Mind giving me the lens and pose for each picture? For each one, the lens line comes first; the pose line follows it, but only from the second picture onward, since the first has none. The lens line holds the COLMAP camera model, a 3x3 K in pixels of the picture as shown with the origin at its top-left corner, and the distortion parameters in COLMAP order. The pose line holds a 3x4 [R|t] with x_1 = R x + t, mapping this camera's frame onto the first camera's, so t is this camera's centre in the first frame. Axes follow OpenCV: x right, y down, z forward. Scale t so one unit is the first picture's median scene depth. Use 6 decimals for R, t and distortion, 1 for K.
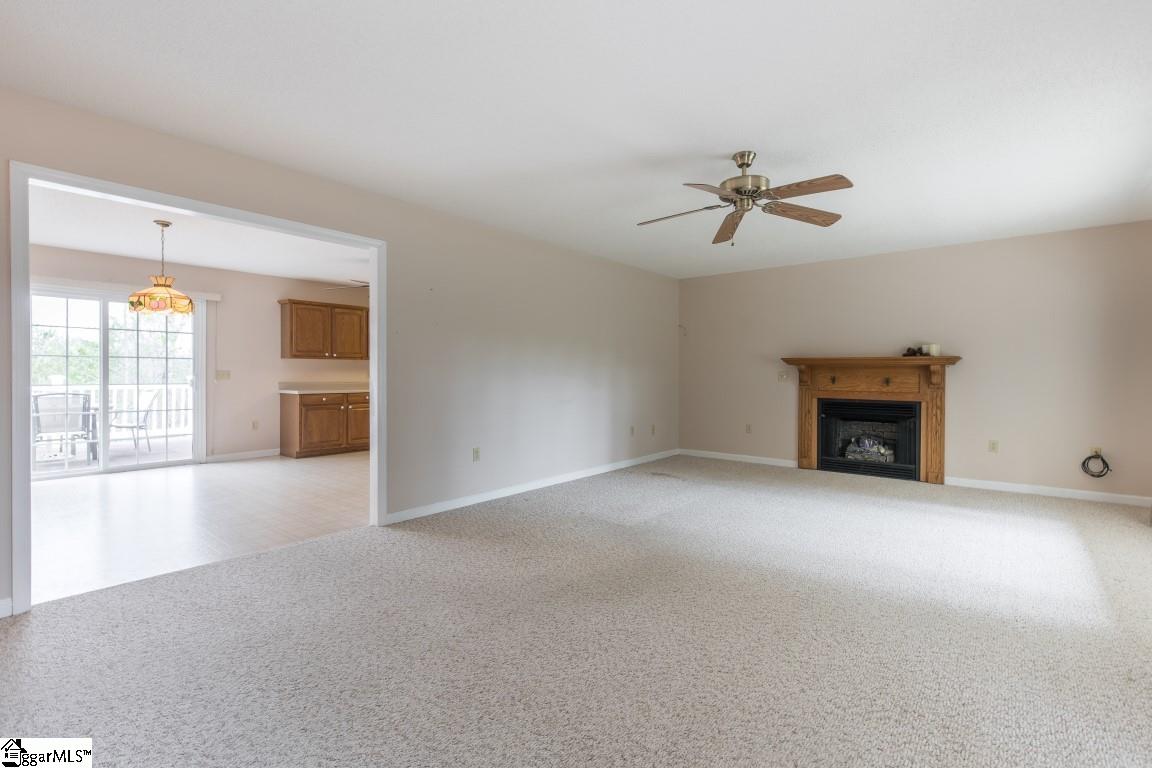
lens RADIAL K [[527.9, 0, 595.1], [0, 527.9, 376.6], [0, 0, 1]] dist [0.000287, 0.000150]
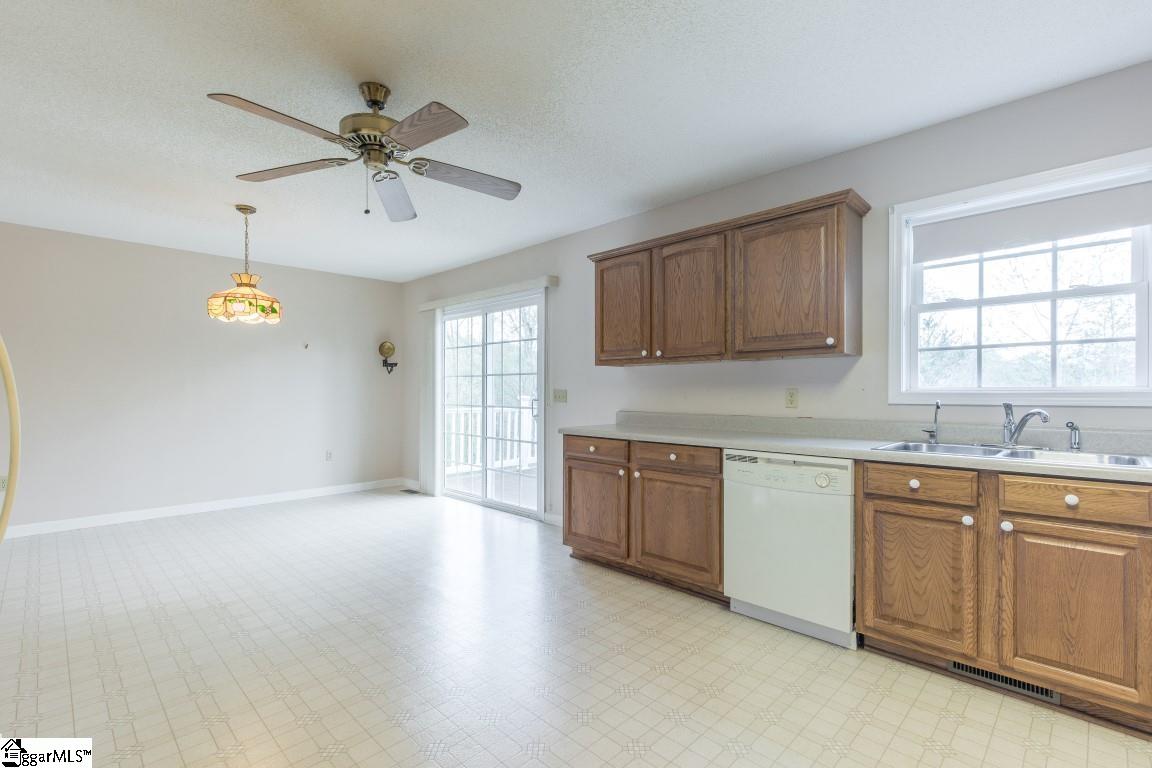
lens RADIAL K [[522.2, 0, 546.5], [0, 522.2, 391.0], [0, 0, 1]] dist [-0.000090, 0.000025]
pose [[-0.133056, -0.009446, -0.991063, -0.052834], [-0.015651, 0.999850, -0.007428, -0.005021], [0.990985, 0.014523, -0.133184, 1.171029]]
